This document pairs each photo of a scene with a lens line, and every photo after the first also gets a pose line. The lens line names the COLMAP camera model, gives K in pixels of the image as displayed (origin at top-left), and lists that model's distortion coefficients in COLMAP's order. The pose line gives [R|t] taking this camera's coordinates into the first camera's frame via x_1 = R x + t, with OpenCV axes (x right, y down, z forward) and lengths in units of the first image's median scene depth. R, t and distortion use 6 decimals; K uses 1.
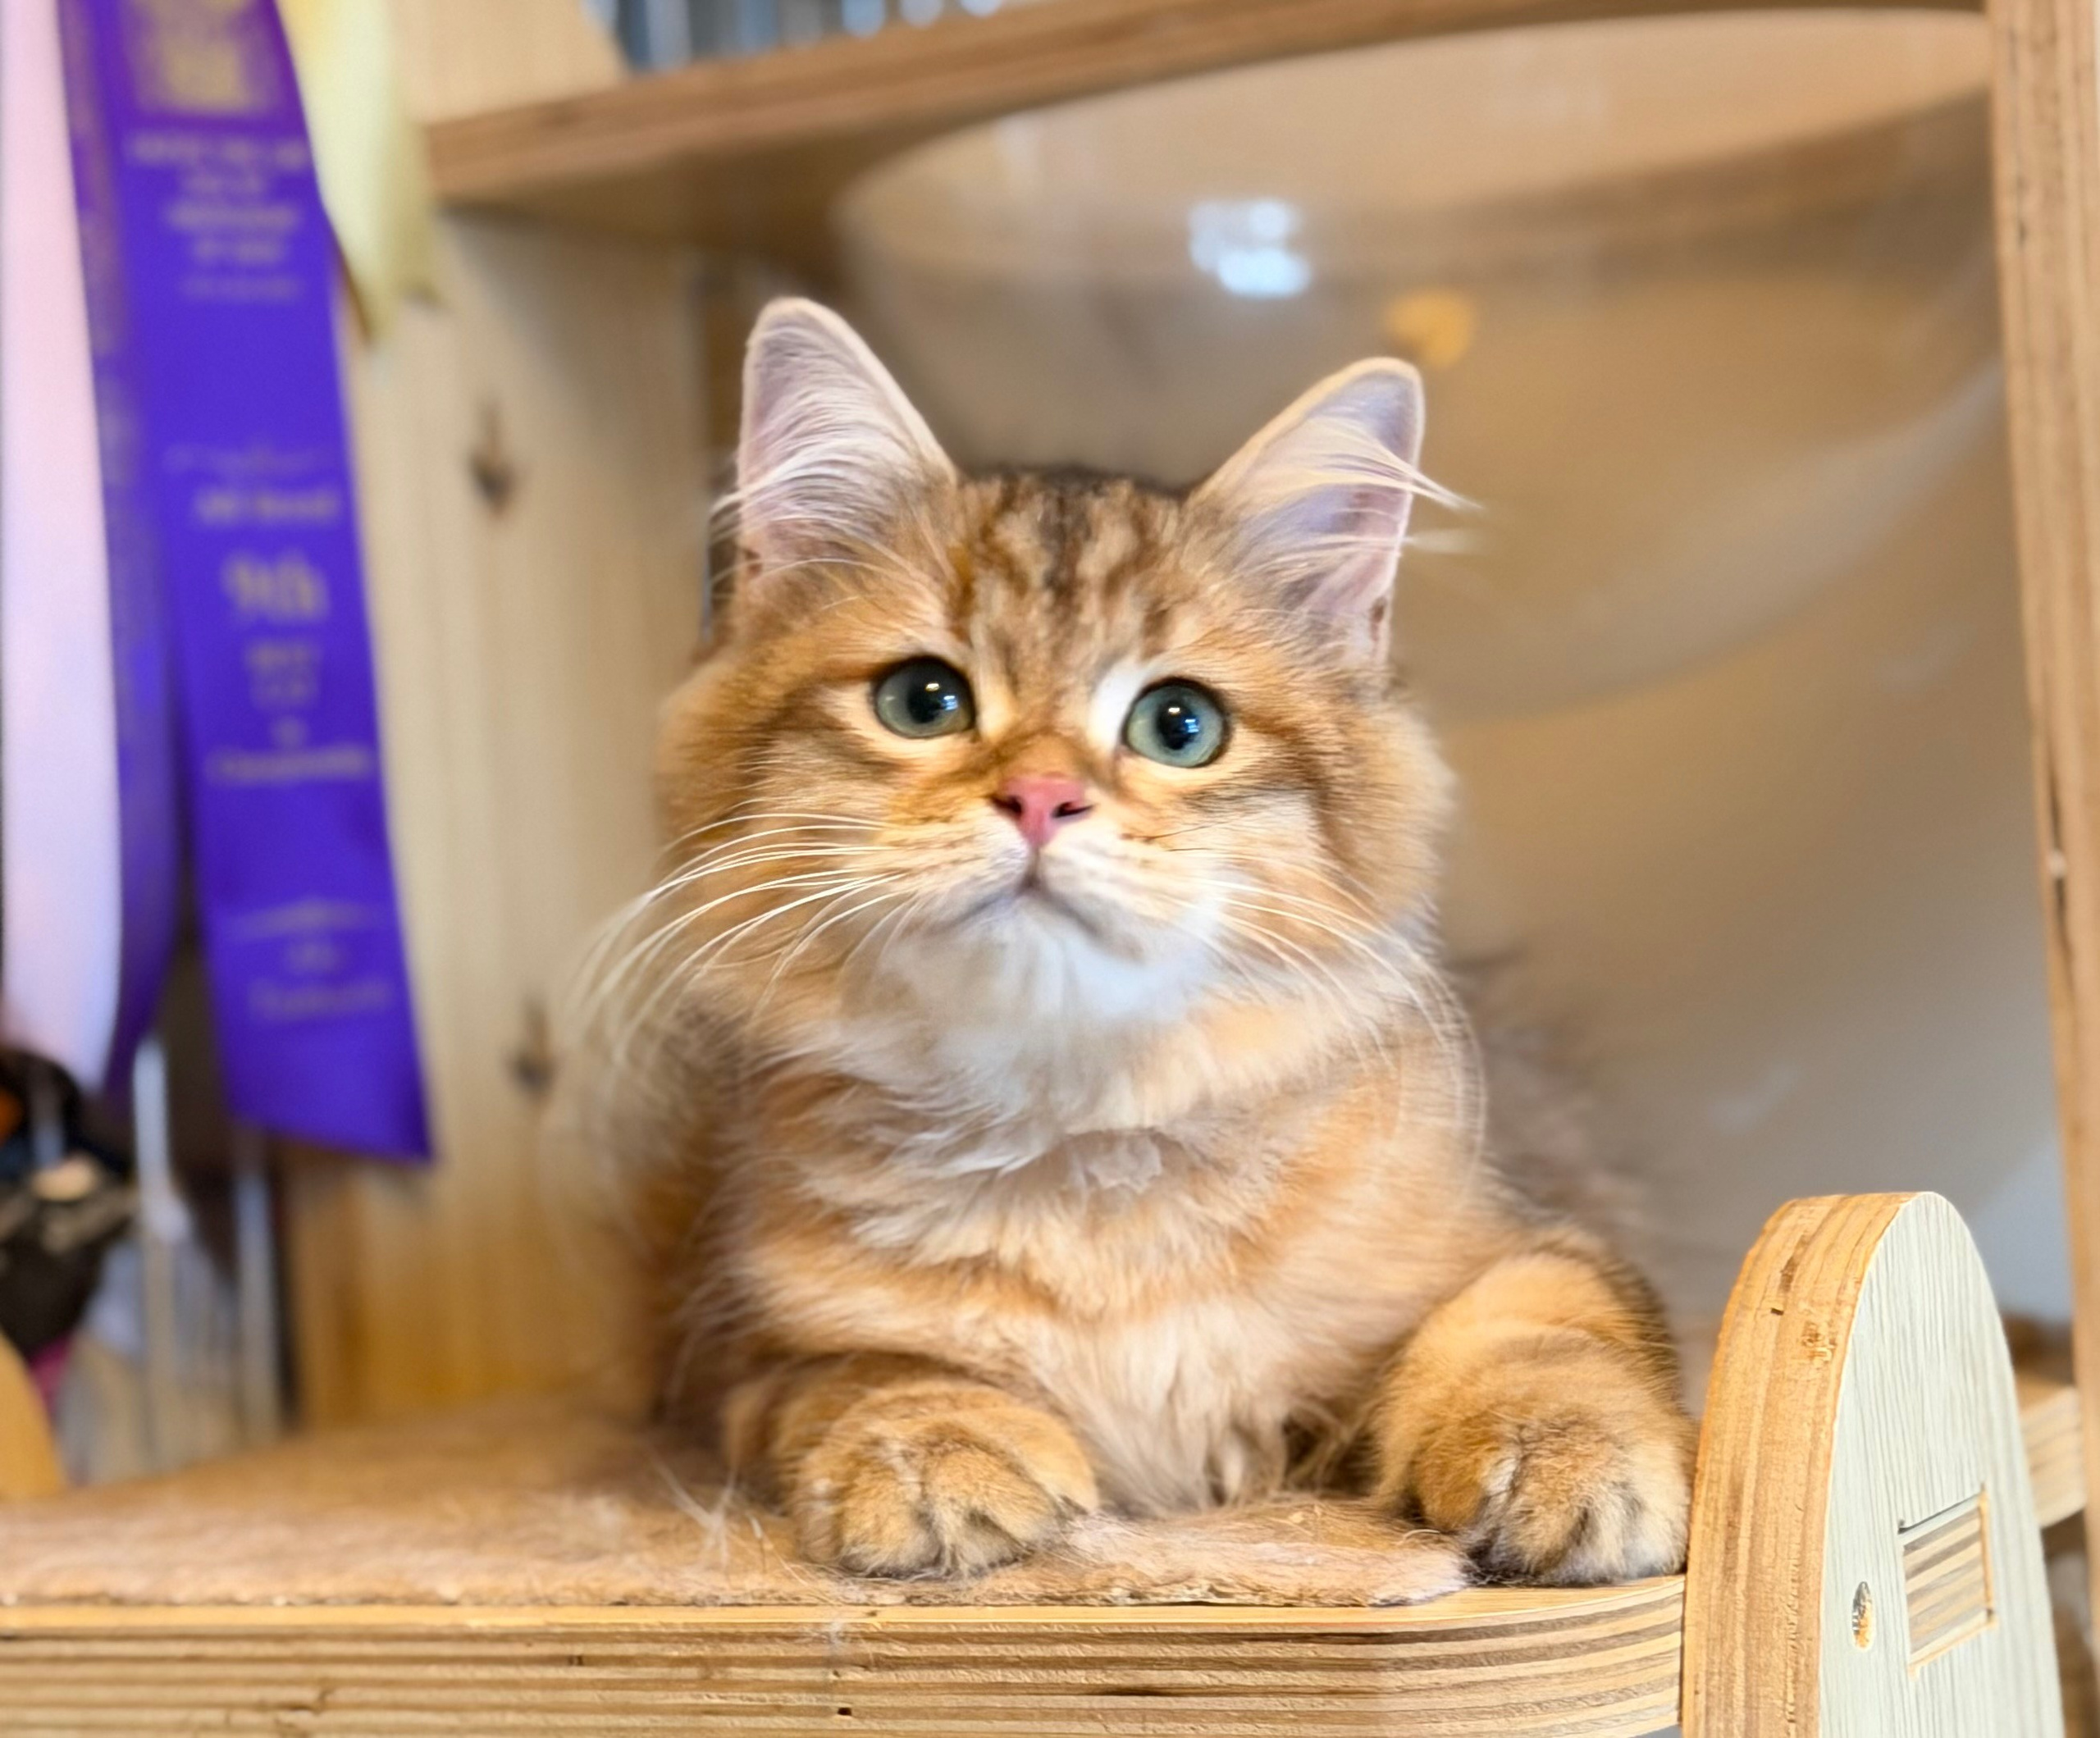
lens RADIAL K [[4122.9, 0, 956.0], [0, 4122.9, 1169.4], [0, 0, 1]] dist [0.122511, -0.004883]
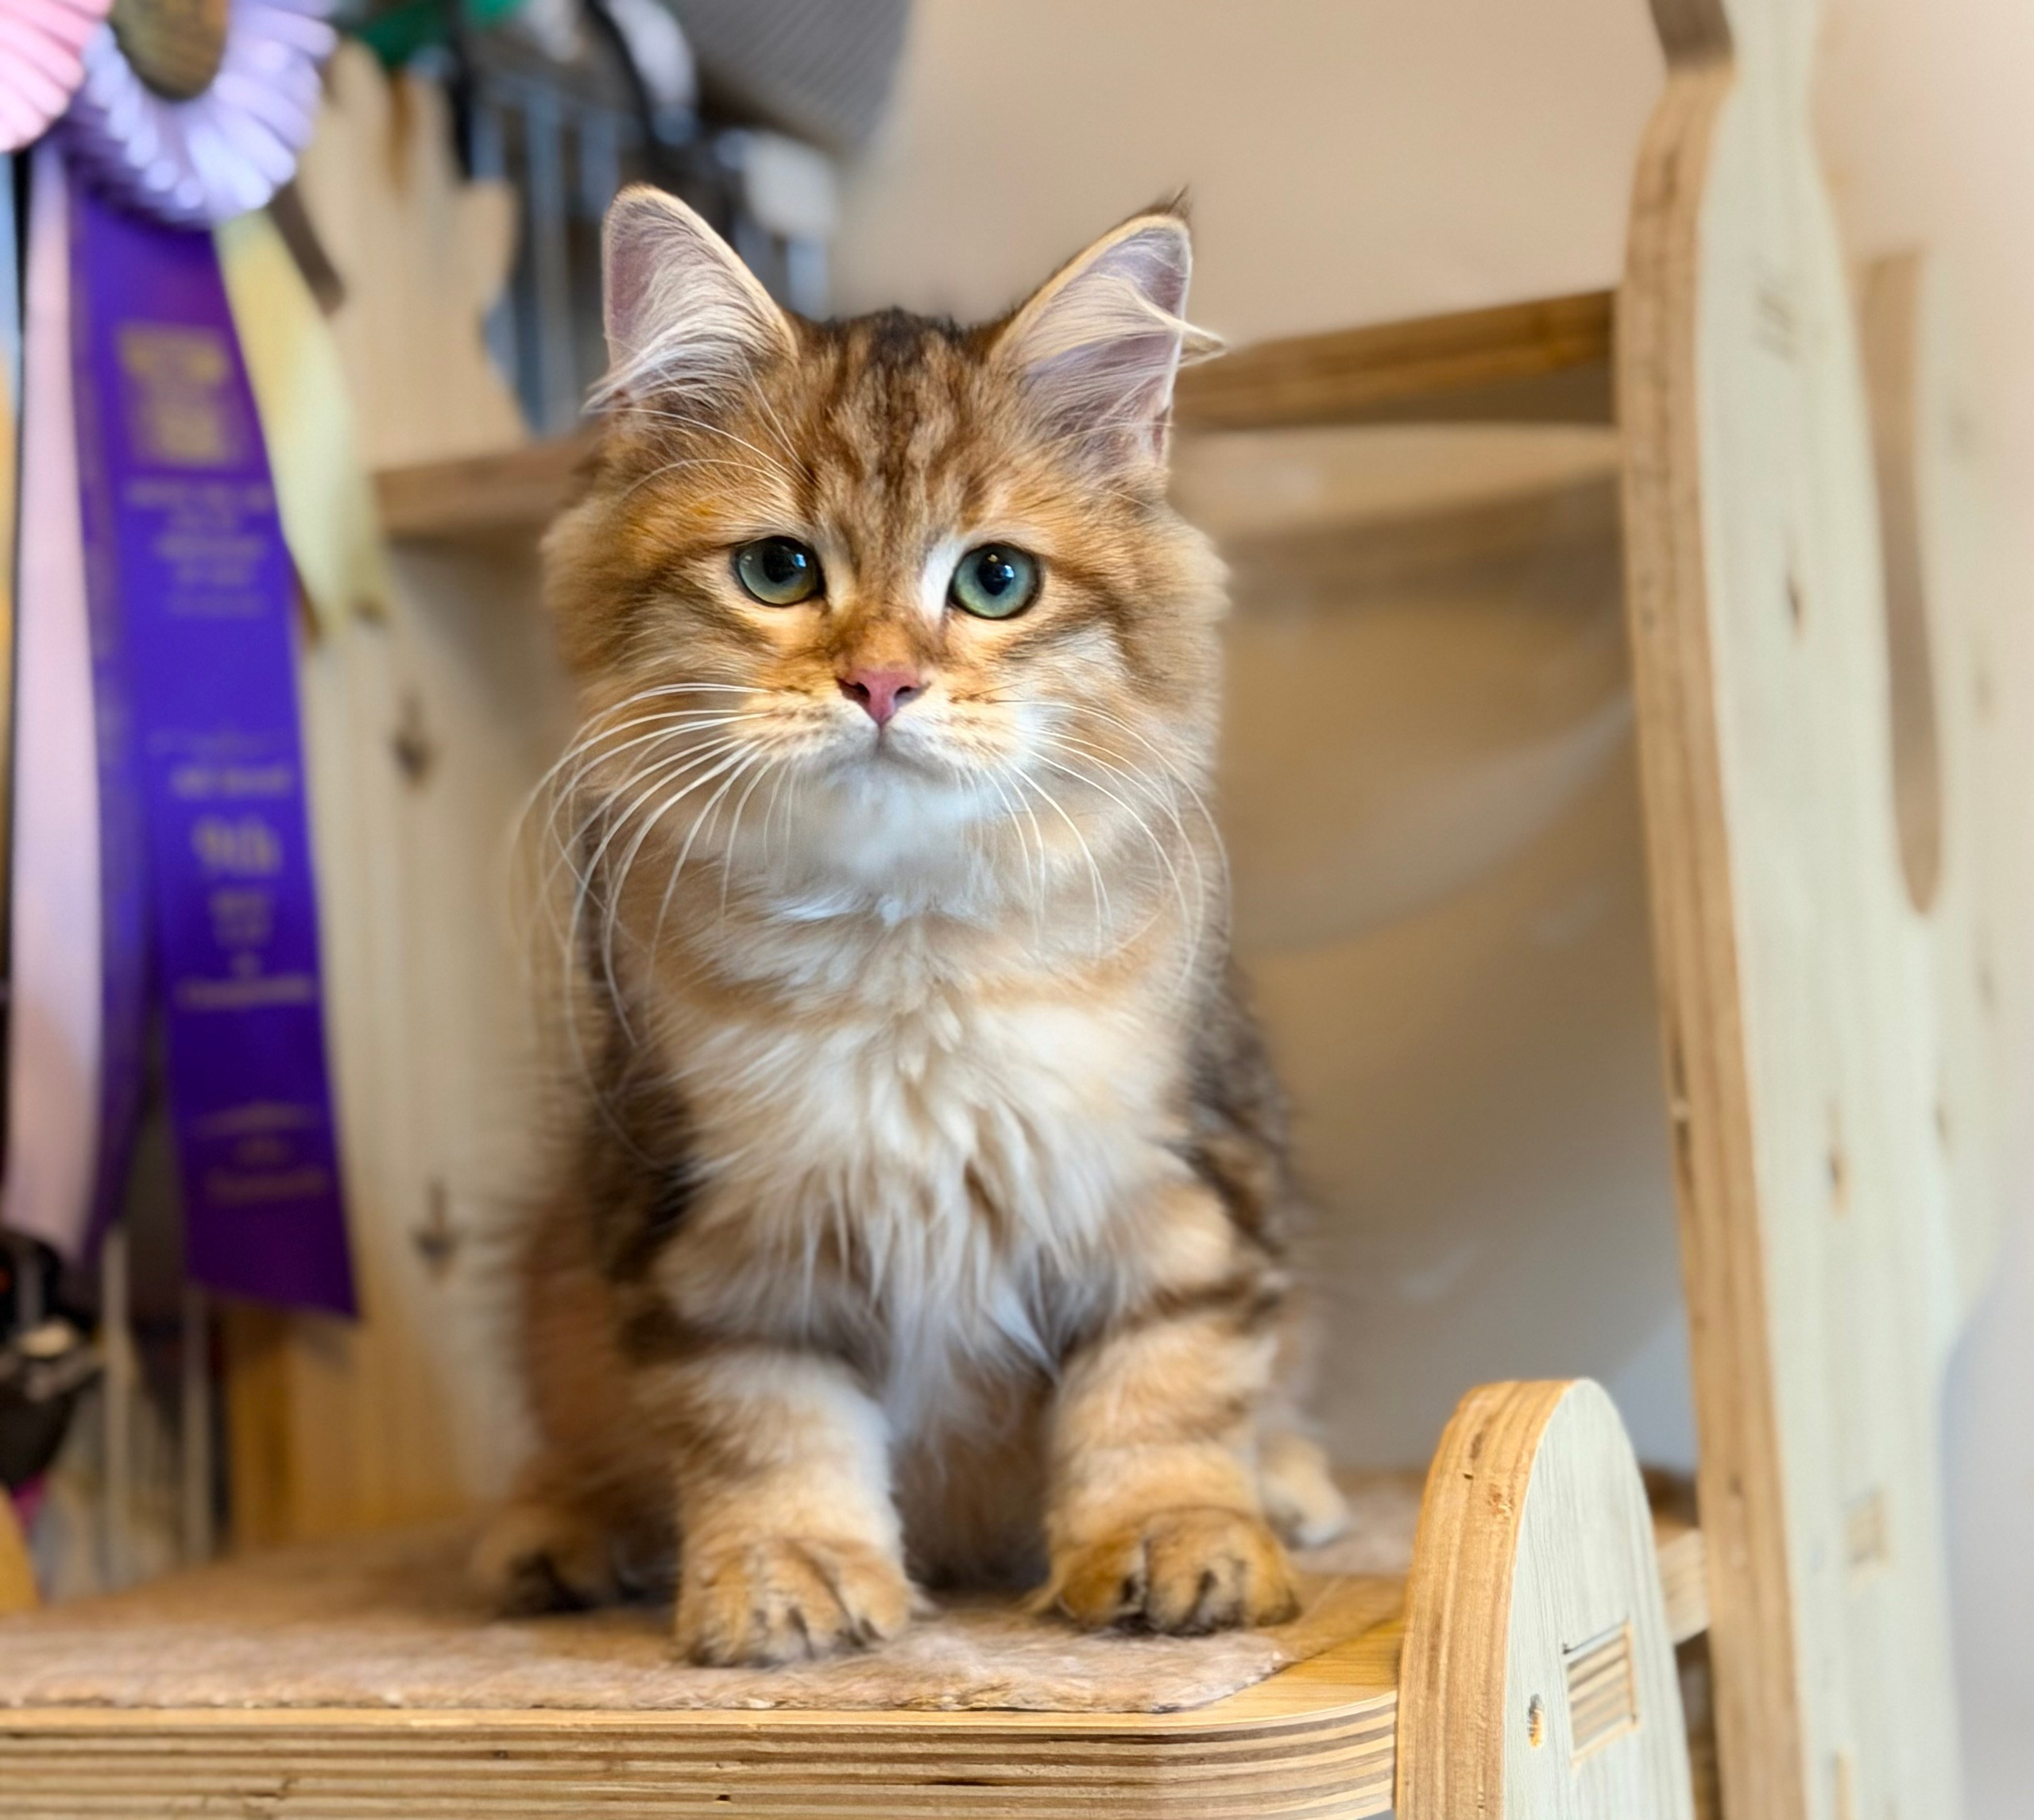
lens RADIAL K [[3599.8, 0, 981.1], [0, 3599.8, 992.8], [0, 0, 1]] dist [0.119559, 0.065110]
pose [[0.997642, 0.016638, 0.066591, -0.026375], [-0.011007, 0.996400, -0.084054, -0.018186], [-0.067750, 0.083123, 0.994234, -0.101090]]
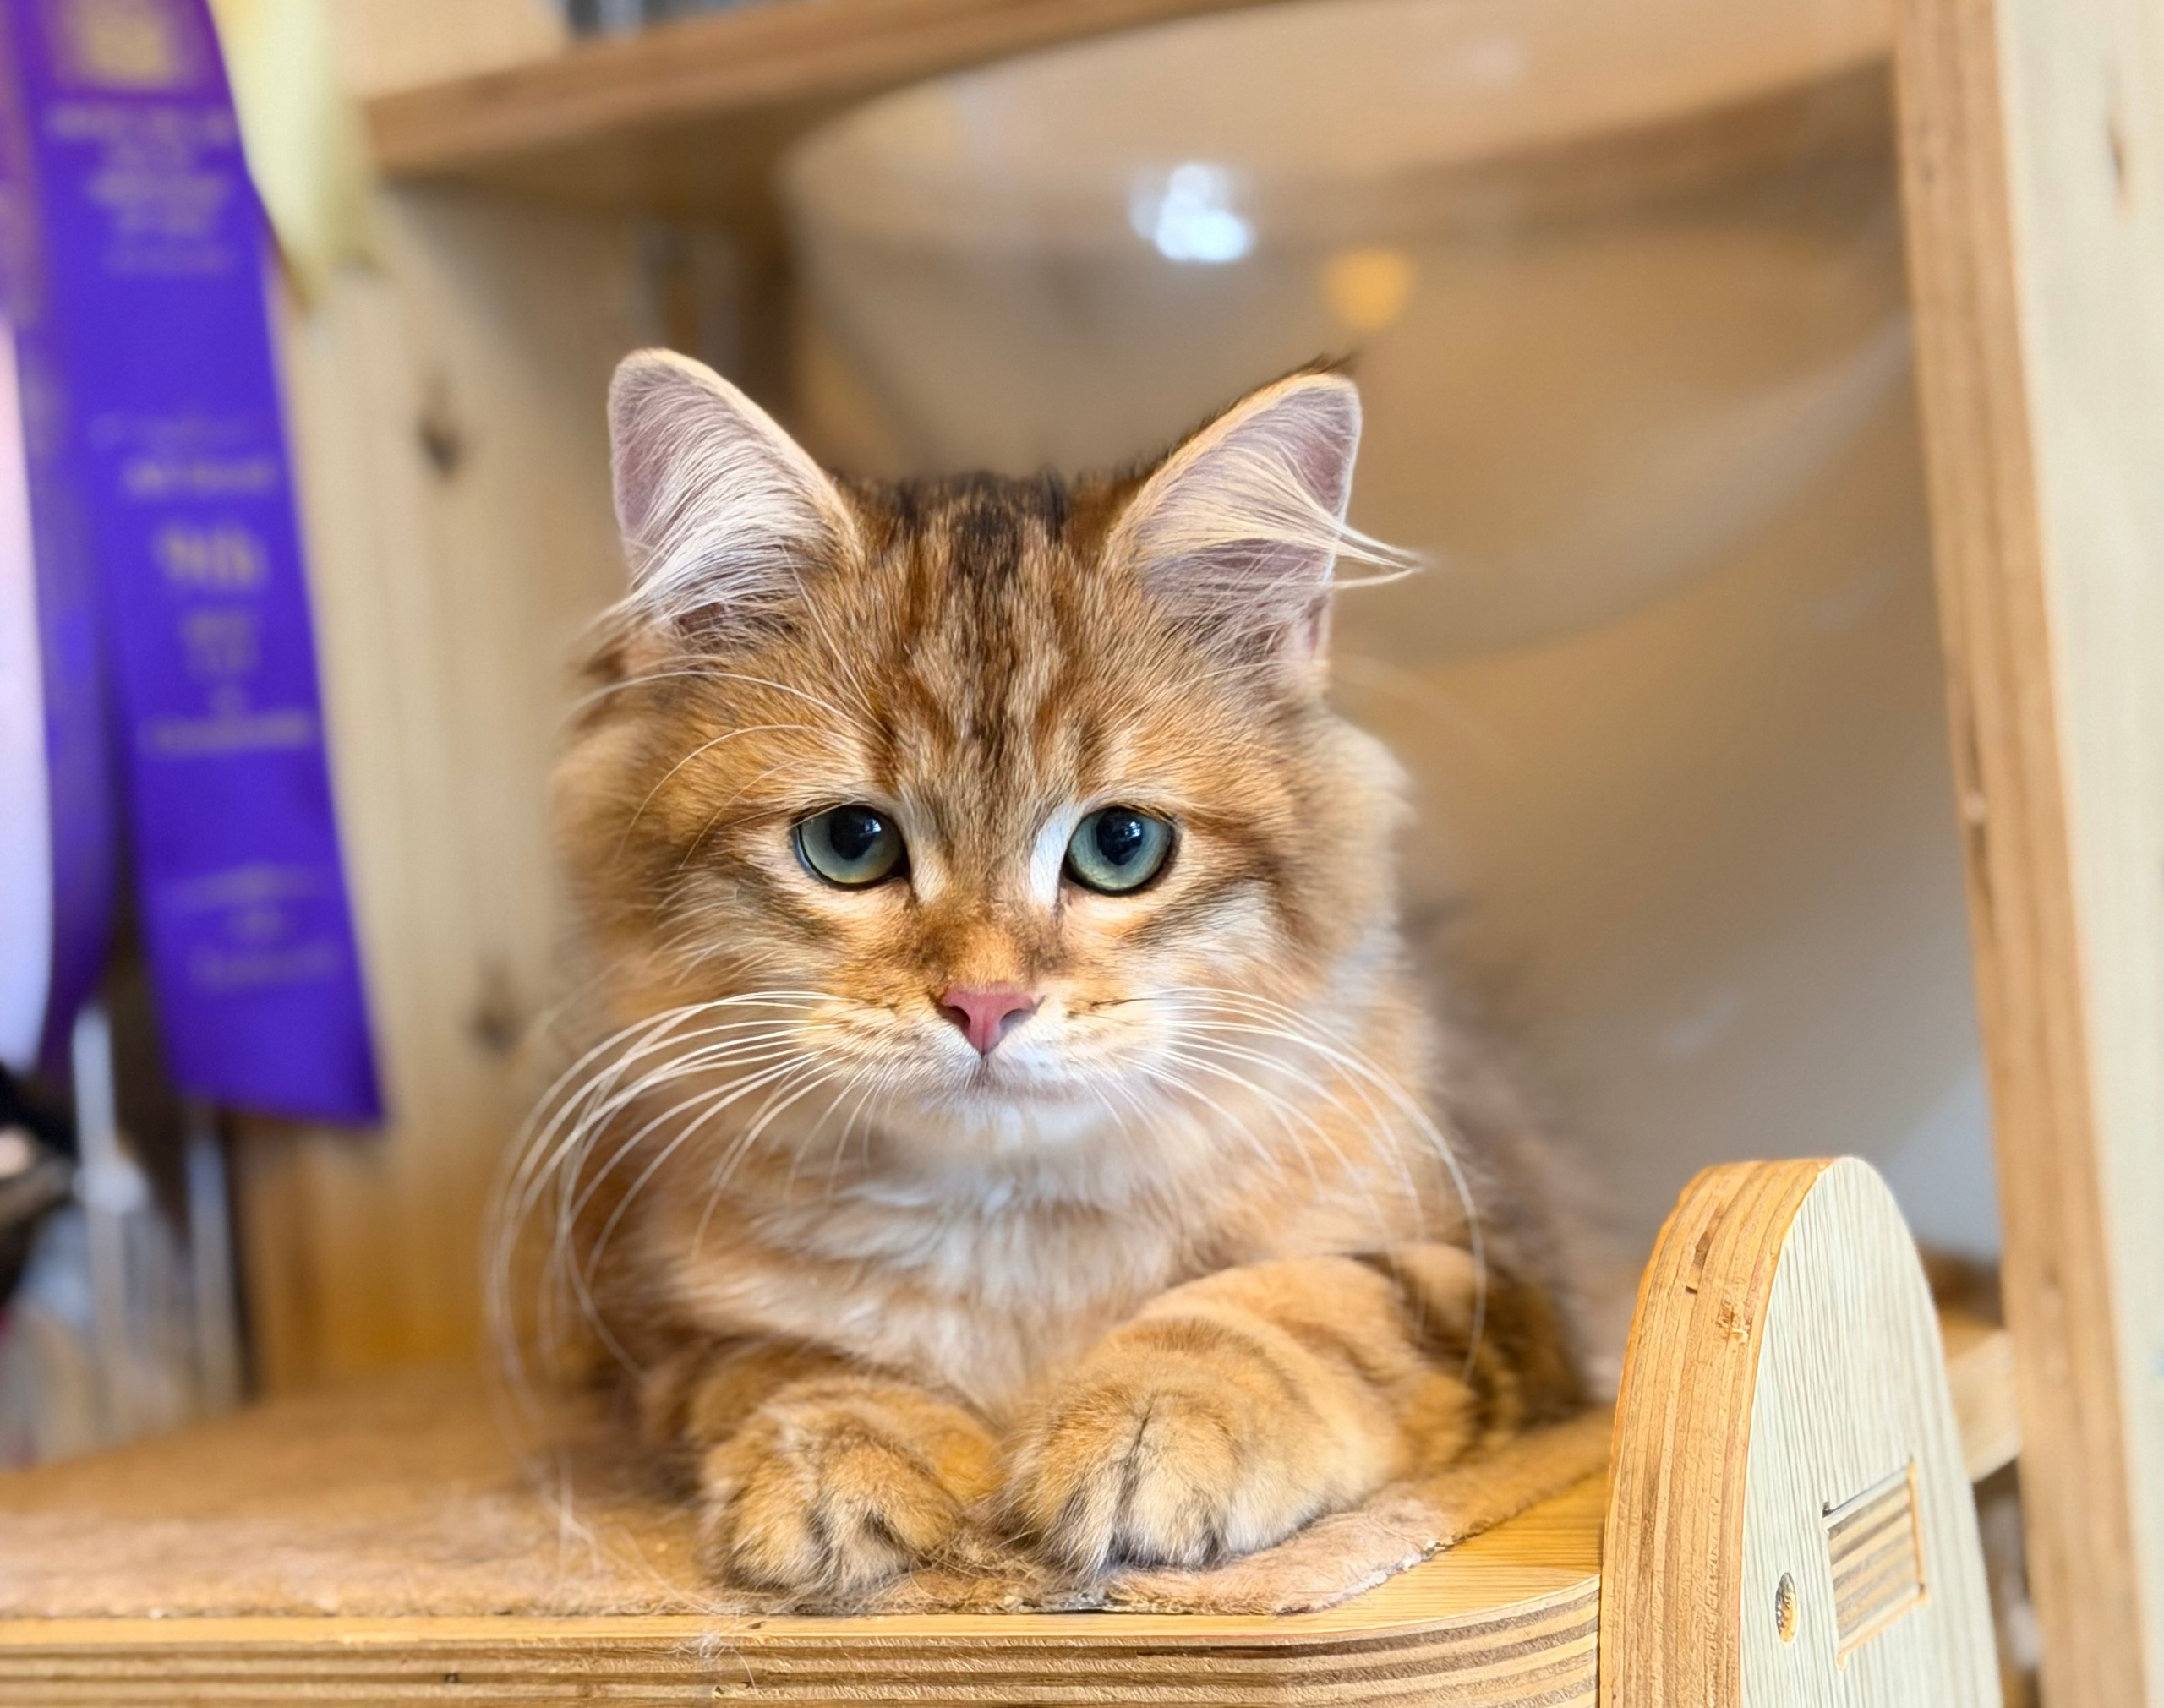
lens RADIAL K [[3771.0, 0, 1080.5], [0, 3771.0, 1042.6], [0, 0, 1]] dist [0.117298, 0.030969]
pose [[0.999564, -0.020145, 0.021578, 0.038399], [0.020315, 0.999764, -0.007691, -0.018789], [-0.021418, 0.008126, 0.999738, 0.124533]]
